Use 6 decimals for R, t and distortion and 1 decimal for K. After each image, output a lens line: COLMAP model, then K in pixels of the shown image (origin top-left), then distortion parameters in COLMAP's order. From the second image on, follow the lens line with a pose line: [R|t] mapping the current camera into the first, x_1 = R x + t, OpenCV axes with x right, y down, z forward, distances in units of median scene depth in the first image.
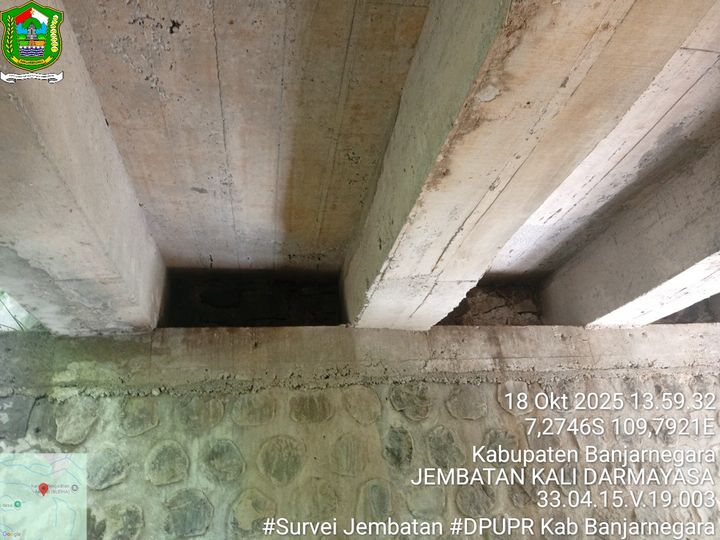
lens RADIAL K [[552.5, 0, 360.0], [0, 552.5, 270.0], [0, 0, 1]] dist [0.113604, -0.221878]
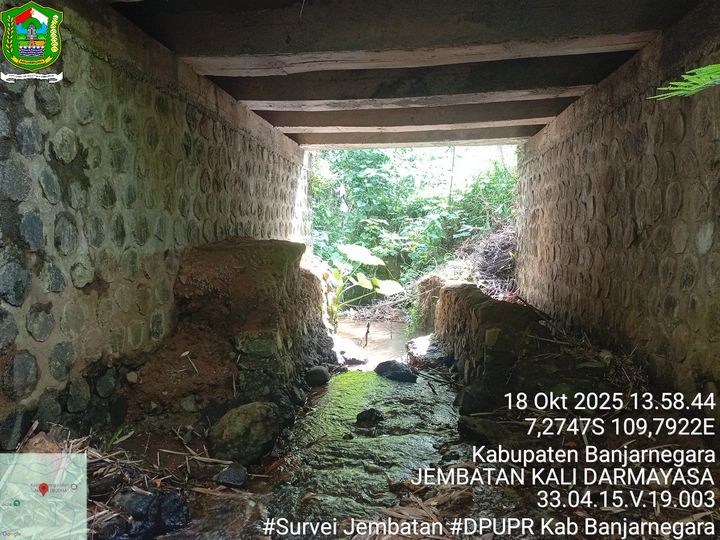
lens RADIAL K [[552.5, 0, 360.0], [0, 552.5, 270.0], [0, 0, 1]] dist [0.113604, -0.221878]
pose [[0.331417, 0.011589, 0.943413, -1.210612], [-0.379687, 0.917020, 0.122117, 0.256120], [-0.863713, -0.398674, 0.308316, -0.041681]]
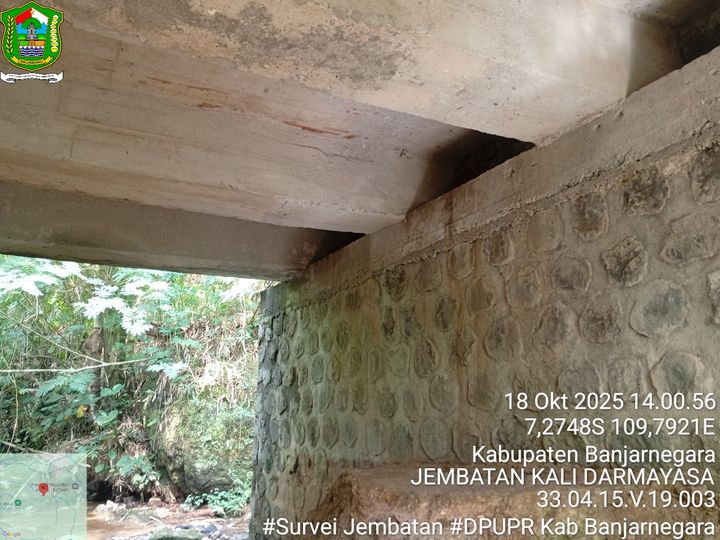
lens RADIAL K [[552.5, 0, 360.0], [0, 552.5, 270.0], [0, 0, 1]] dist [0.113604, -0.221878]
pose [[0.293325, -0.162614, -0.942081, 1.177962], [0.363349, 0.930443, -0.047473, 0.238653], [0.884273, -0.328379, 0.332008, 0.561231]]
